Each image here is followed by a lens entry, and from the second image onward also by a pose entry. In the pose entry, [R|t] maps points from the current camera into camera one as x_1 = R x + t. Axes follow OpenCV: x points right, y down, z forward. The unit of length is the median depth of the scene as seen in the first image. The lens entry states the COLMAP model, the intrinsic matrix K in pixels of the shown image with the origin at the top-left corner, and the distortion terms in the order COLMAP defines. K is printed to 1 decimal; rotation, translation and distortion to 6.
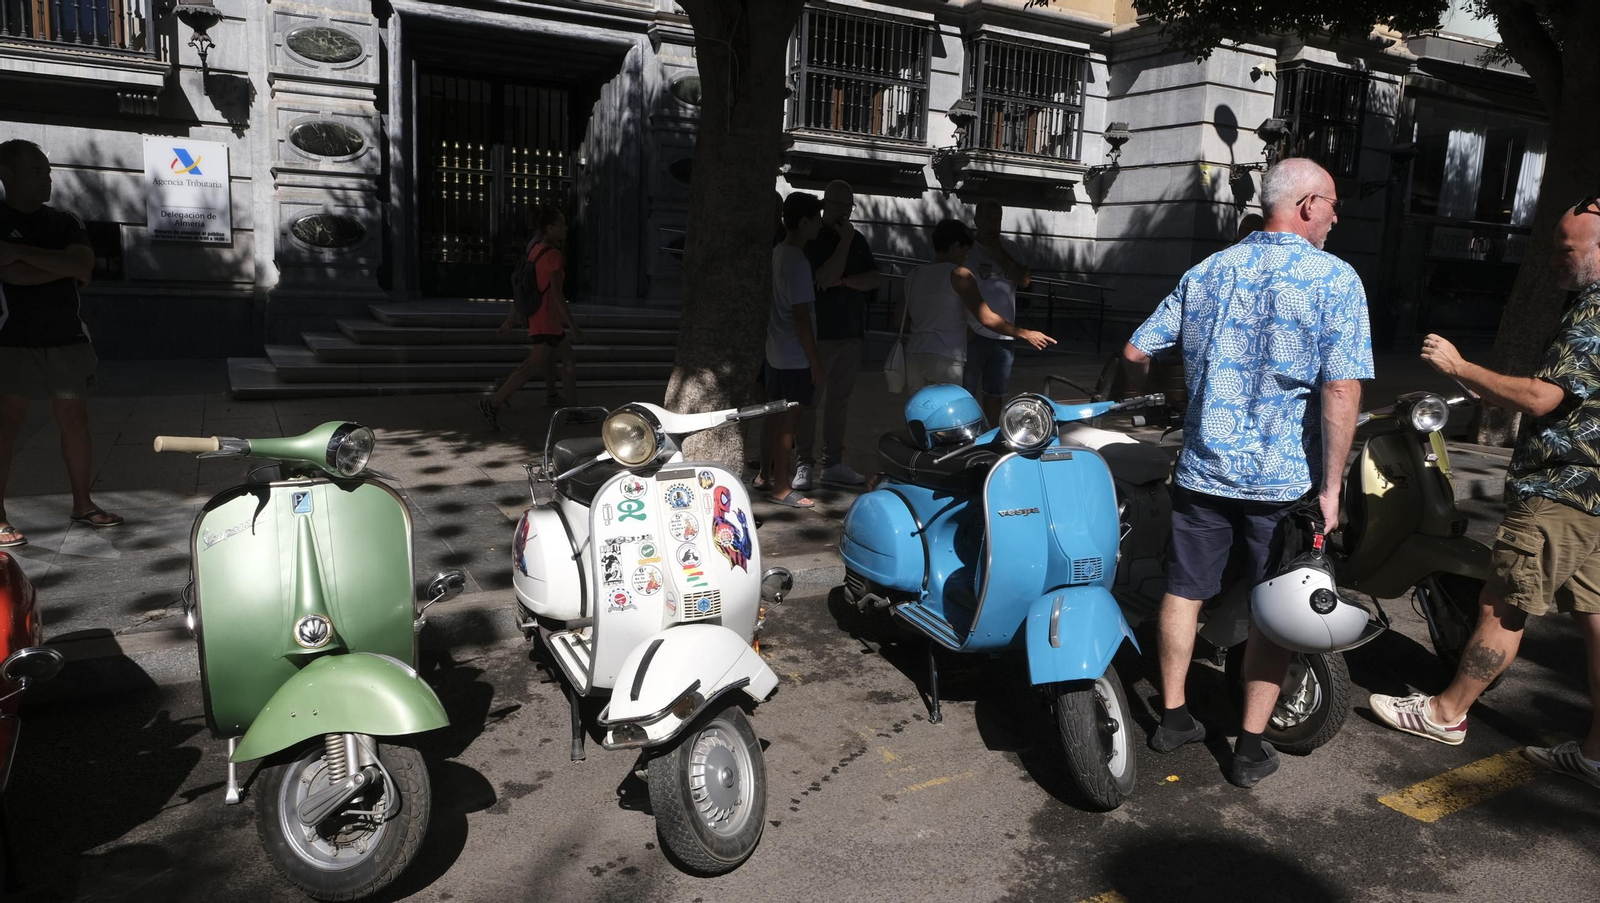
lens RADIAL K [[1079.9, 0, 800.0], [0, 1079.9, 451.5], [0, 0, 1]] dist [-0.028049, 0.011211]
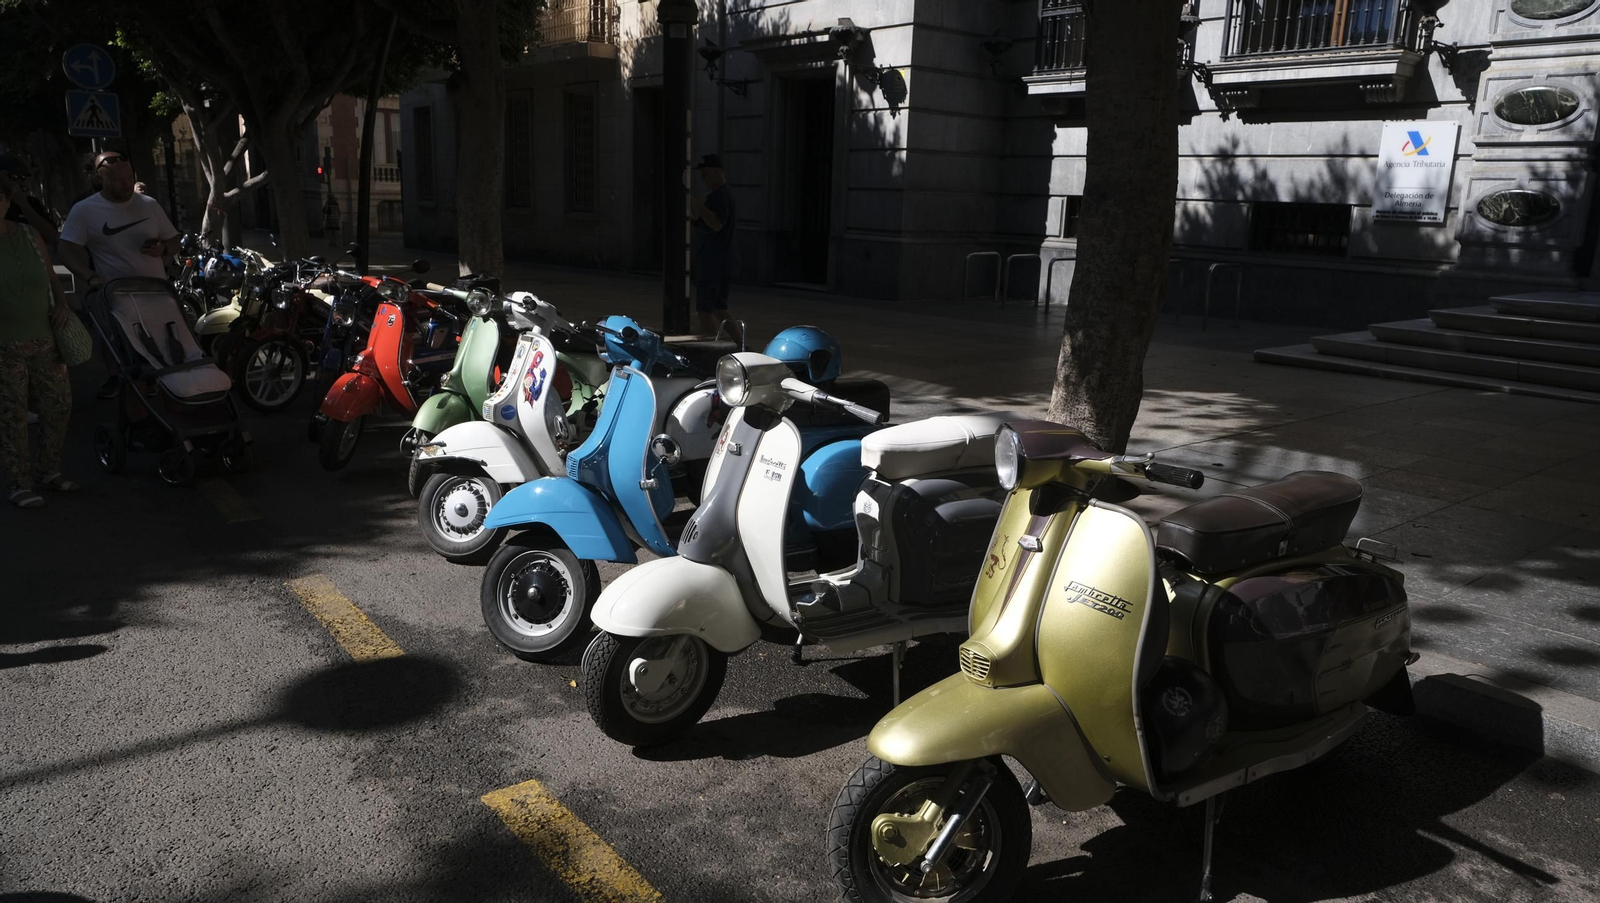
lens RADIAL K [[1079.9, 0, 800.0], [0, 1079.9, 451.5], [0, 0, 1]] dist [-0.028049, 0.011211]
pose [[0.163875, 0.190658, -0.967882, 0.381195], [-0.186606, 0.969423, 0.159367, -0.036602], [0.968671, 0.154496, 0.194442, 0.269437]]
